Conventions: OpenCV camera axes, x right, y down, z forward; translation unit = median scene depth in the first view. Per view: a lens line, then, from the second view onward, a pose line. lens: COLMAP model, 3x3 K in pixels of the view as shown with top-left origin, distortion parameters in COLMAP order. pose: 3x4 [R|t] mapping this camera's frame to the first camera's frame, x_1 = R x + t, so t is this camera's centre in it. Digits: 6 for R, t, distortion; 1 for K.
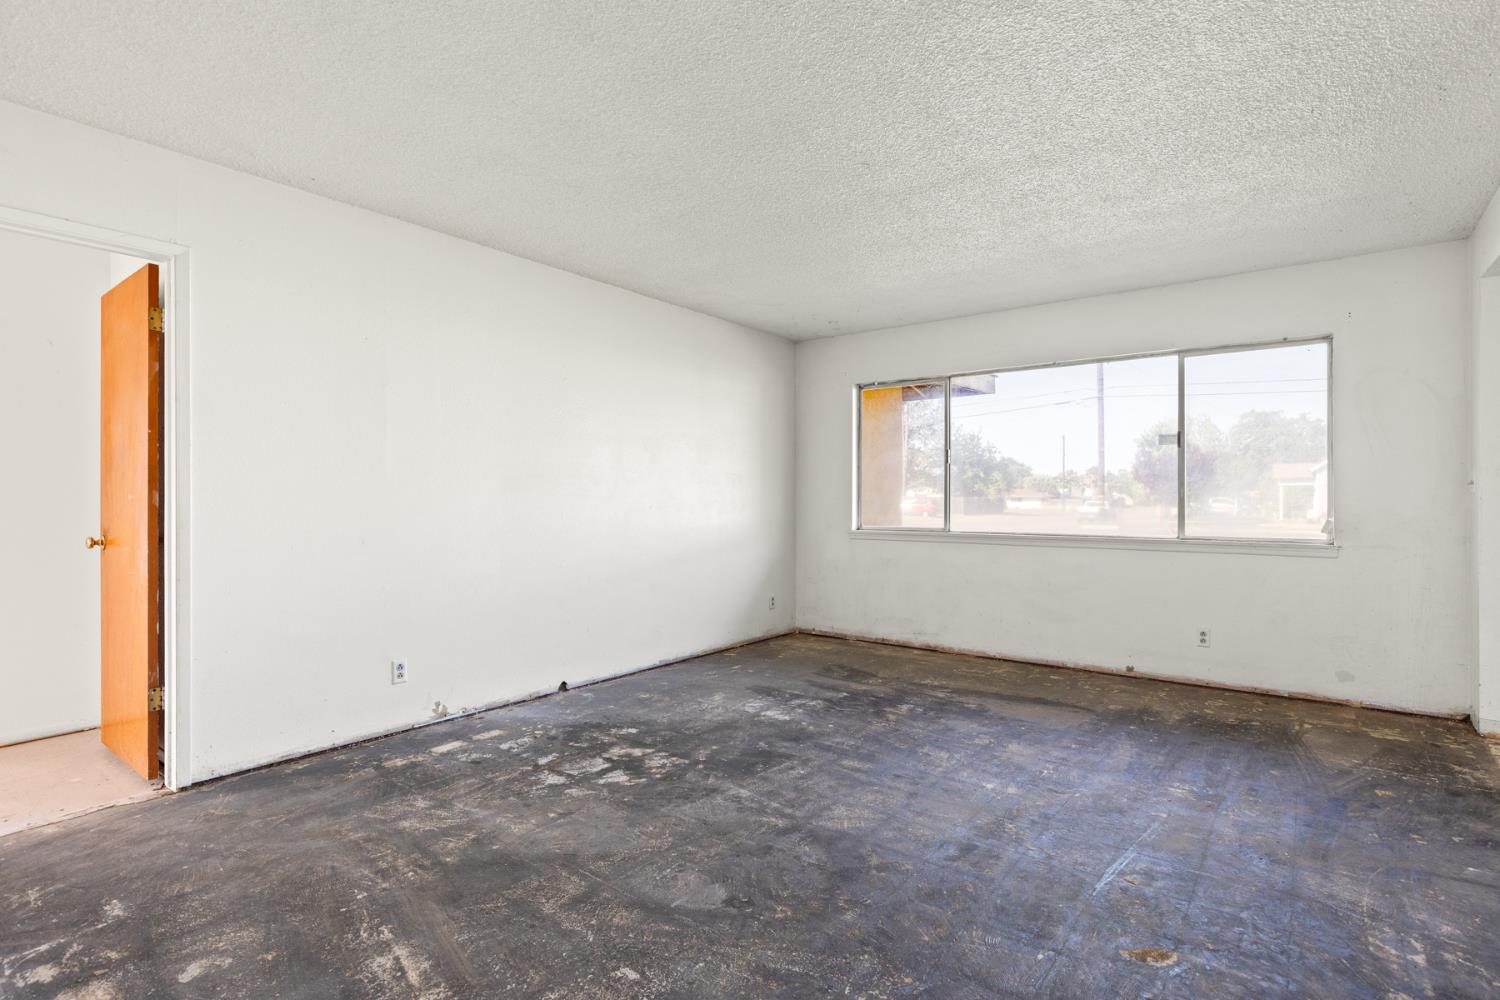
lens RADIAL K [[726.3, 0, 747.7], [0, 726.3, 501.6], [0, 0, 1]] dist [-0.000831, -0.000559]
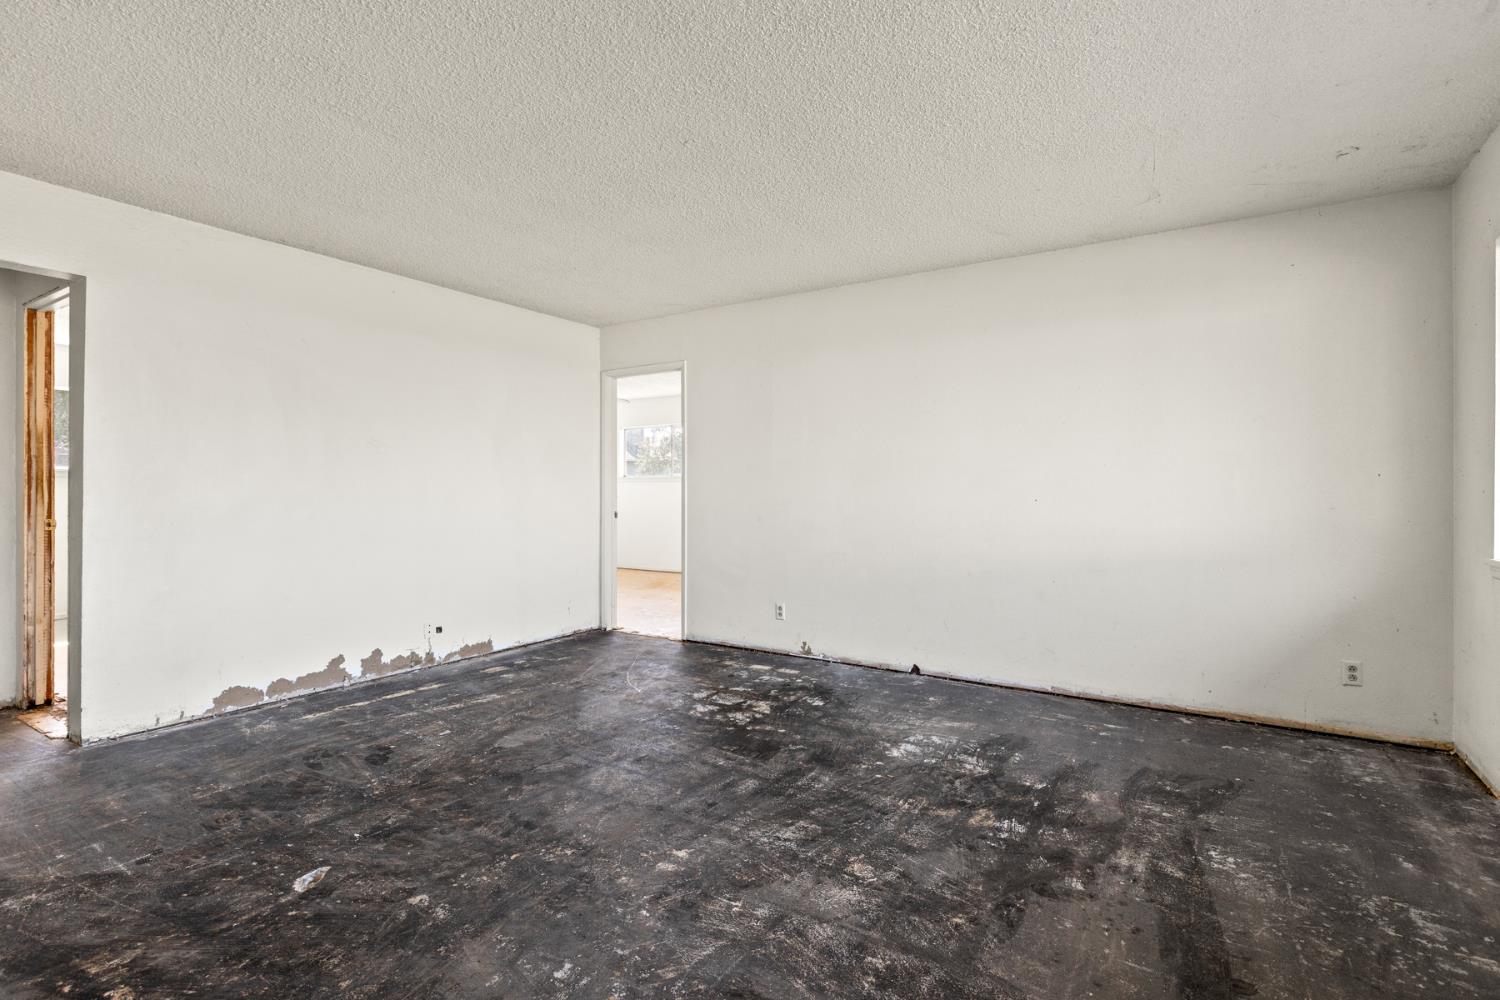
lens RADIAL K [[706.8, 0, 755.0], [0, 706.8, 489.3], [0, 0, 1]] dist [0.001022, -0.001346]
pose [[0.090865, -0.004332, -0.995854, 0.999347], [-0.002398, 0.999987, -0.004569, 0.000542], [0.995860, 0.002803, 0.090853, 0.914030]]
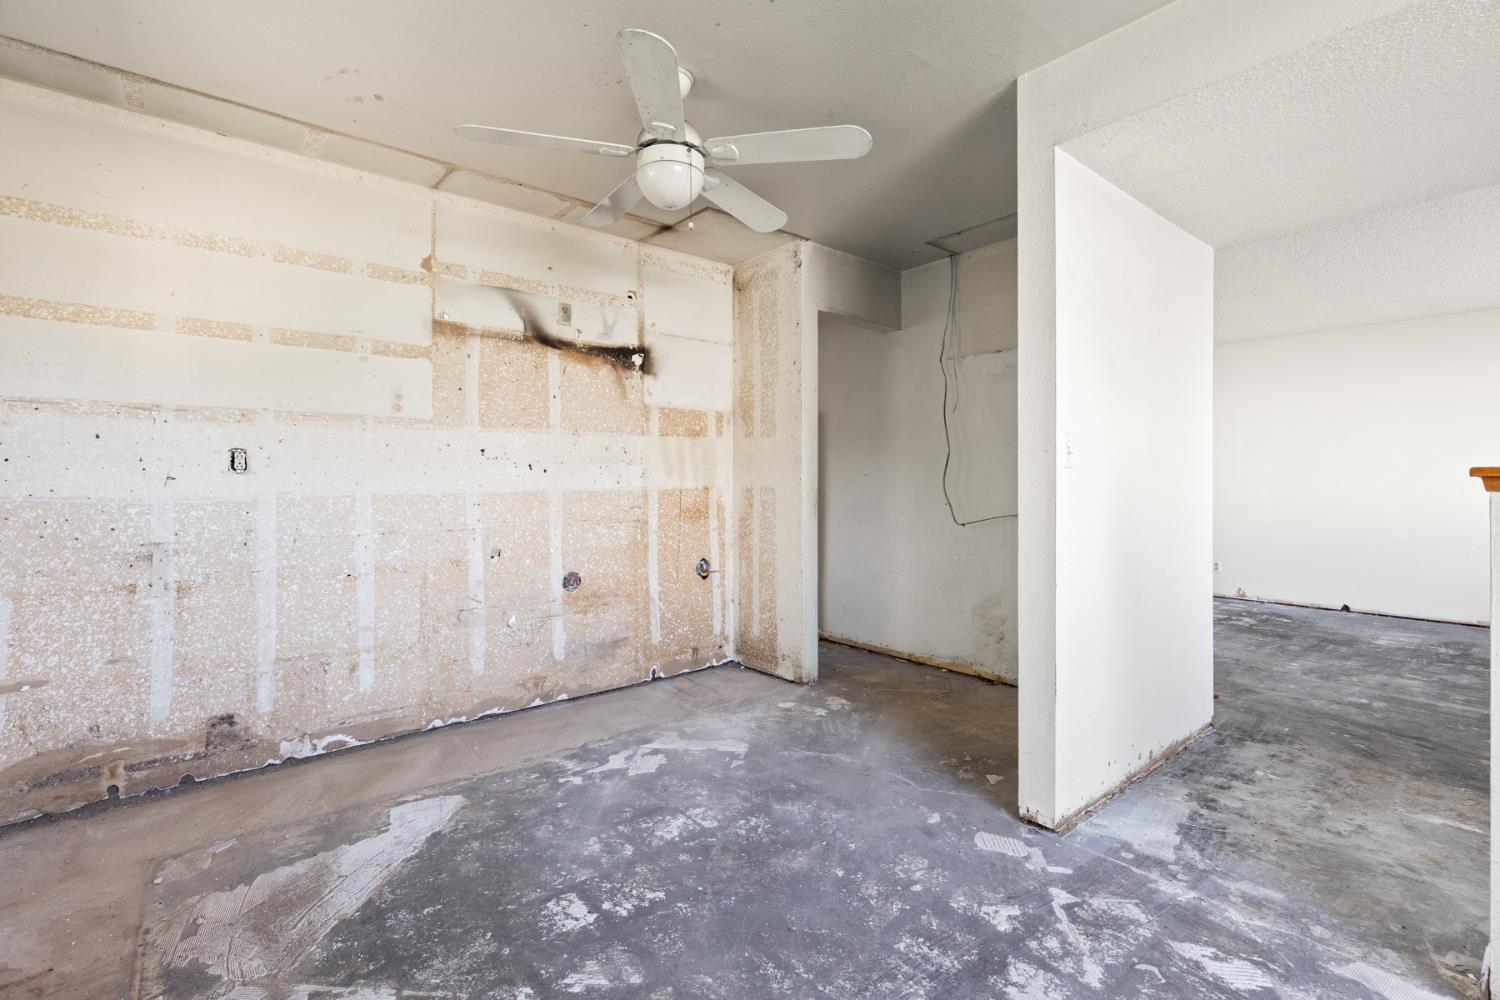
lens RADIAL K [[676.6, 0, 760.0], [0, 676.6, 482.6], [0, 0, 1]] dist [0.007033, -0.001272]
pose [[-0.201826, -0.002384, -0.979418, 1.791409], [-0.000358, 0.999997, -0.002360, 0.007512], [0.979421, -0.000126, -0.201827, 0.163868]]
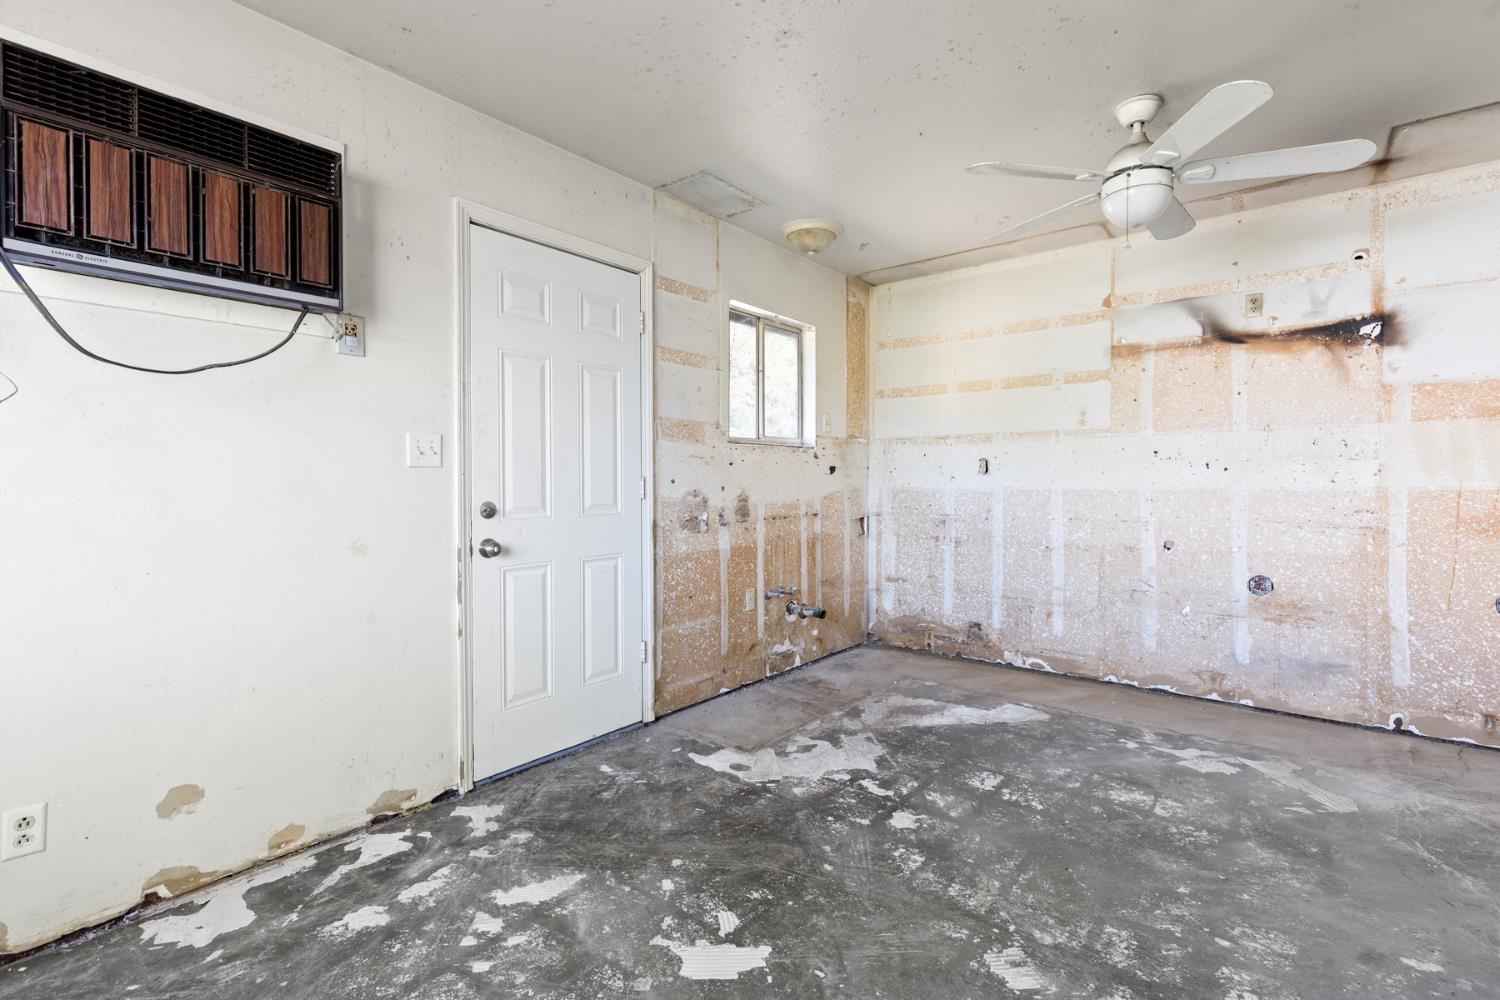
lens RADIAL K [[676.6, 0, 765.3], [0, 676.6, 487.9], [0, 0, 1]] dist [0.007033, -0.001272]
pose [[-0.999980, -0.006010, -0.001818, 1.540159], [-0.006032, 0.999905, 0.012413, 0.007303], [0.001743, 0.012424, -0.999921, 0.686819]]
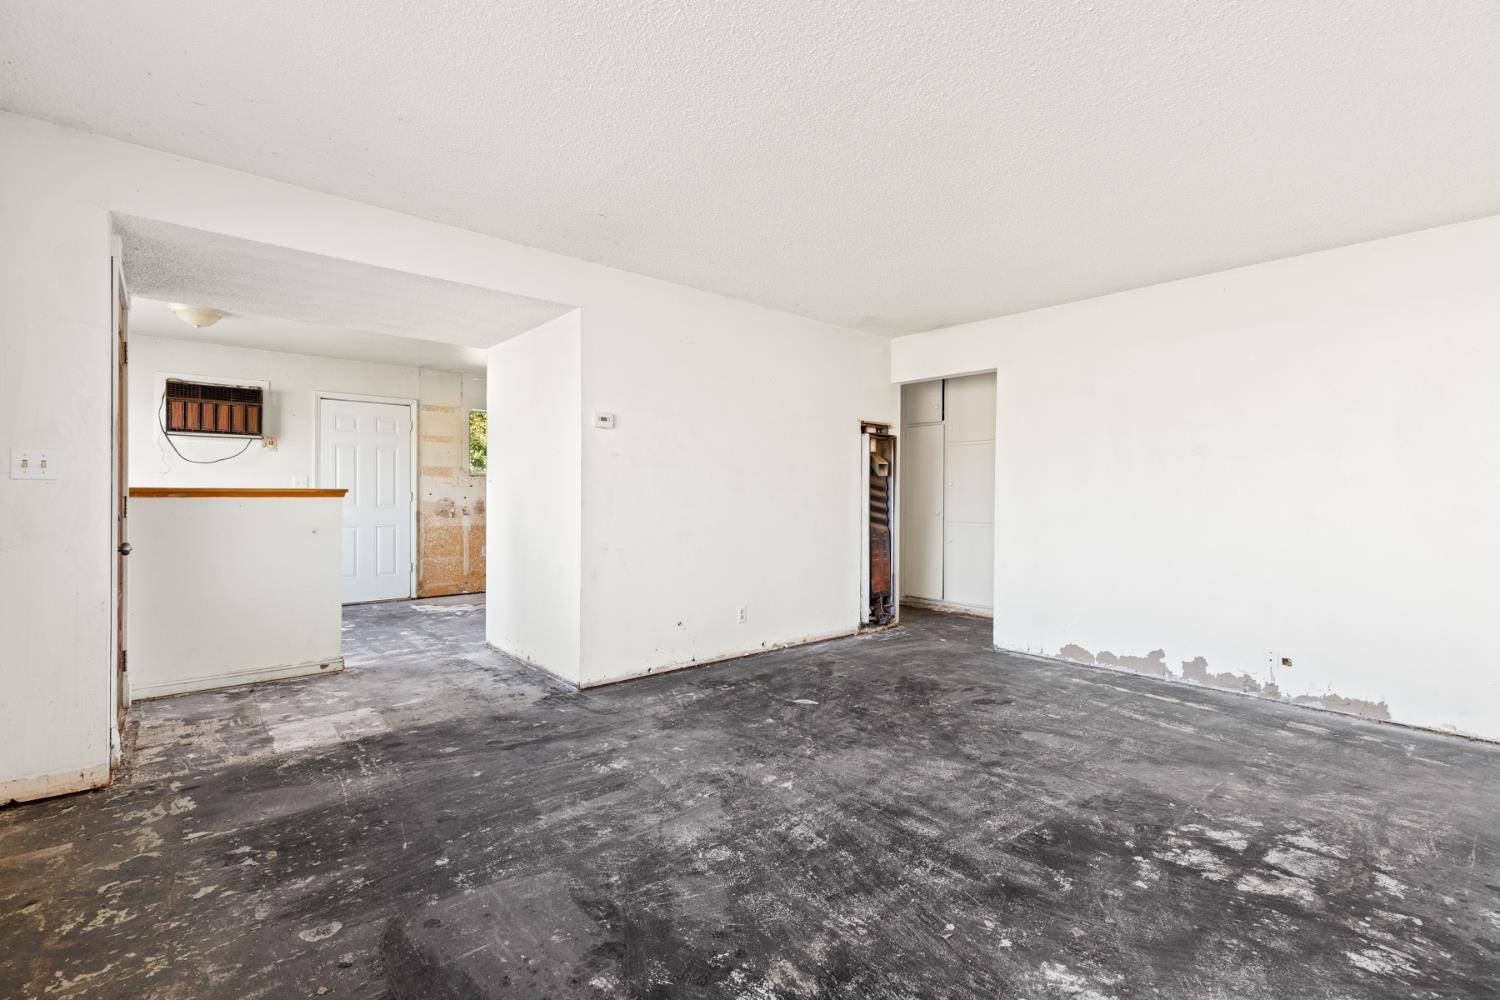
lens RADIAL K [[676.6, 0, 763.4], [0, 676.6, 498.1], [0, 0, 1]] dist [0.007033, -0.001272]
pose [[-0.985092, -0.009941, 0.171741, 0.191143], [-0.008819, 0.999935, 0.007295, -0.002273], [-0.171803, 0.005672, -0.985115, 1.726098]]
